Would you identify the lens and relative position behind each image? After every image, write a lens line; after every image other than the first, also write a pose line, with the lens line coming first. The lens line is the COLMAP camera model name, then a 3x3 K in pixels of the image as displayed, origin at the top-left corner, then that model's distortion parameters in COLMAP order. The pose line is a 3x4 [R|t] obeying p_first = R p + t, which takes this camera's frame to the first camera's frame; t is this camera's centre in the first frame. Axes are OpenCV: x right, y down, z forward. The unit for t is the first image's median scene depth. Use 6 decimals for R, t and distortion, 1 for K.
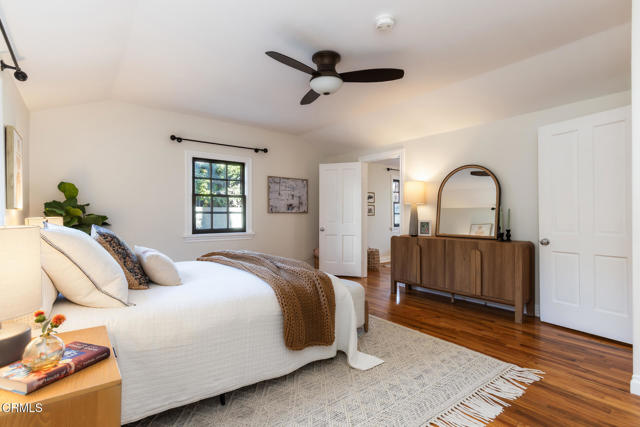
lens RADIAL K [[301.0, 0, 318.5], [0, 301.0, 211.0], [0, 0, 1]] dist [-0.024159, 0.017578]
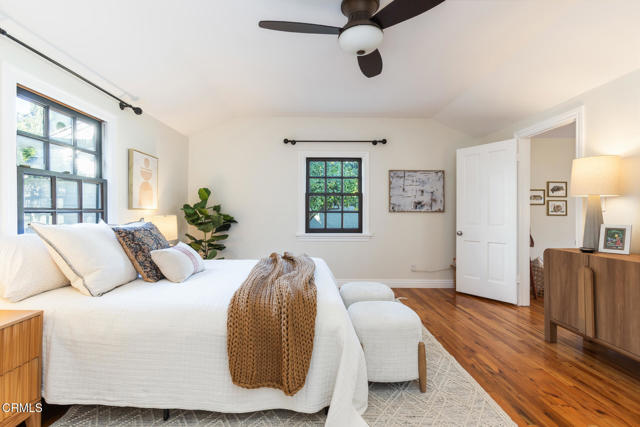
lens RADIAL K [[301.0, 0, 318.5], [0, 301.0, 211.0], [0, 0, 1]] dist [-0.024159, 0.017578]
pose [[0.797514, -0.003201, -0.603293, 0.197509], [0.004378, 0.999990, 0.000480, 0.001848], [0.603285, -0.003024, 0.797520, 0.176824]]
